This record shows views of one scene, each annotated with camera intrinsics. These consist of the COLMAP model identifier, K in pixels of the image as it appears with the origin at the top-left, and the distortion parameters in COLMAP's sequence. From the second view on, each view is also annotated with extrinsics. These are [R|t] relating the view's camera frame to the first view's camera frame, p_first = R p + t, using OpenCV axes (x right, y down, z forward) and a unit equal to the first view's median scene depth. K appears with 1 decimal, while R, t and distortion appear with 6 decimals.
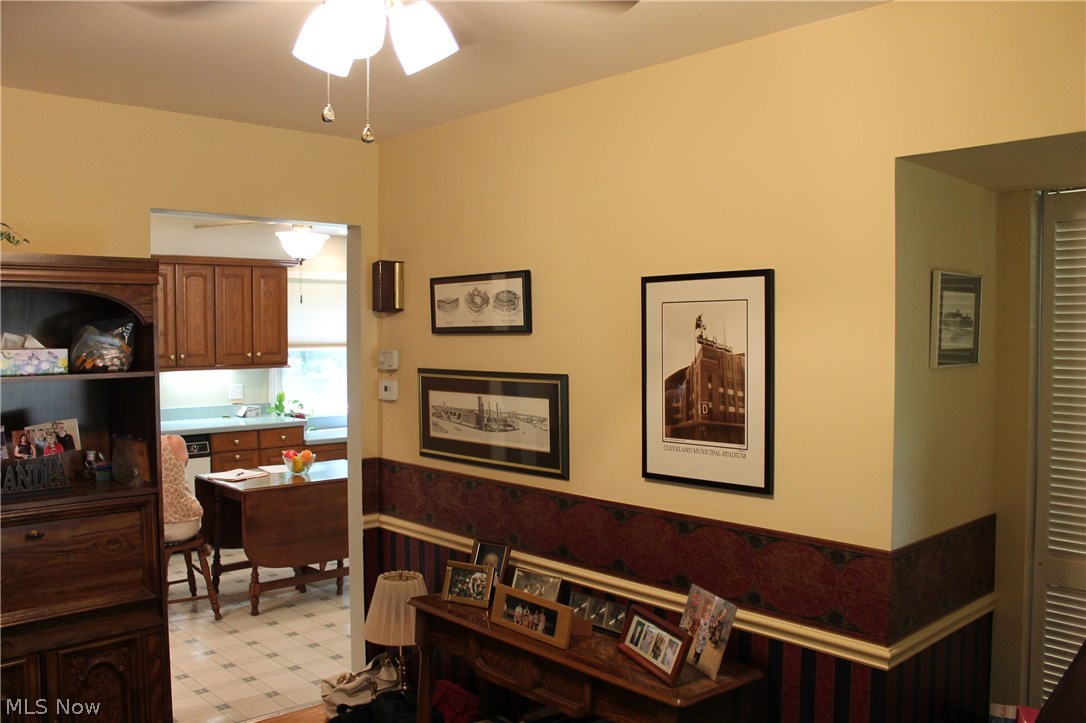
lens RADIAL K [[924.1, 0, 544.4], [0, 924.1, 362.3], [0, 0, 1]] dist [-0.146052, 0.112619]
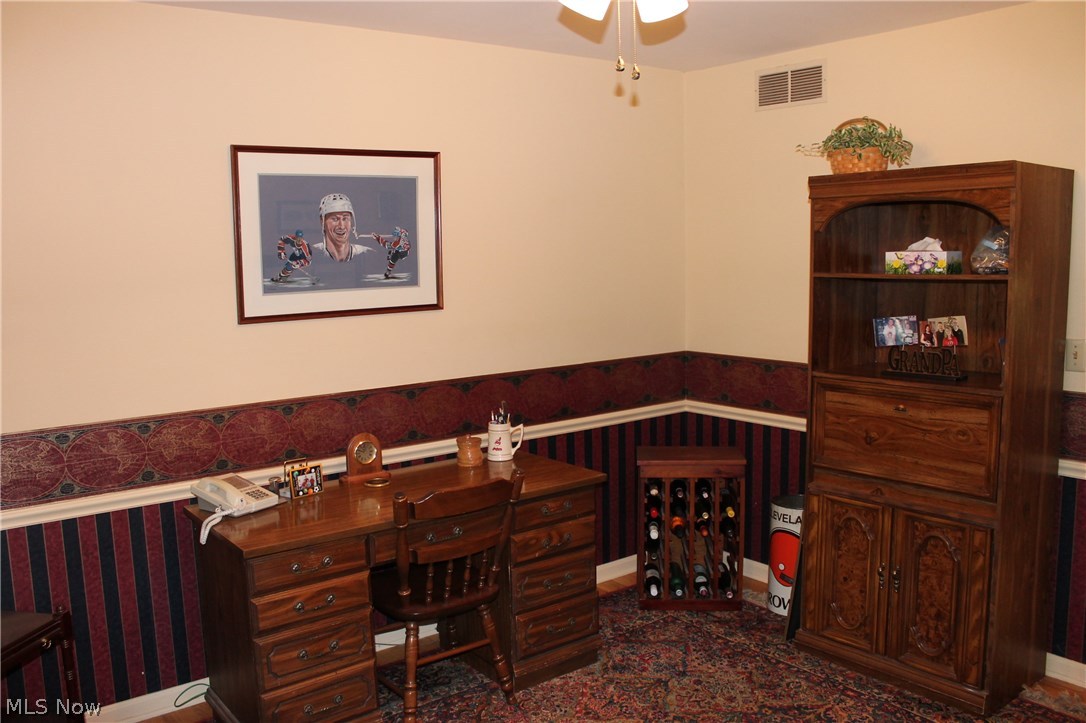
lens RADIAL K [[924.1, 0, 546.1], [0, 924.1, 361.2], [0, 0, 1]] dist [-0.146052, 0.112619]
pose [[-0.117401, 0.117044, -0.986163, 0.641196], [-0.027270, 0.992276, 0.121016, -0.001299], [0.992710, 0.041100, -0.113303, 0.638718]]
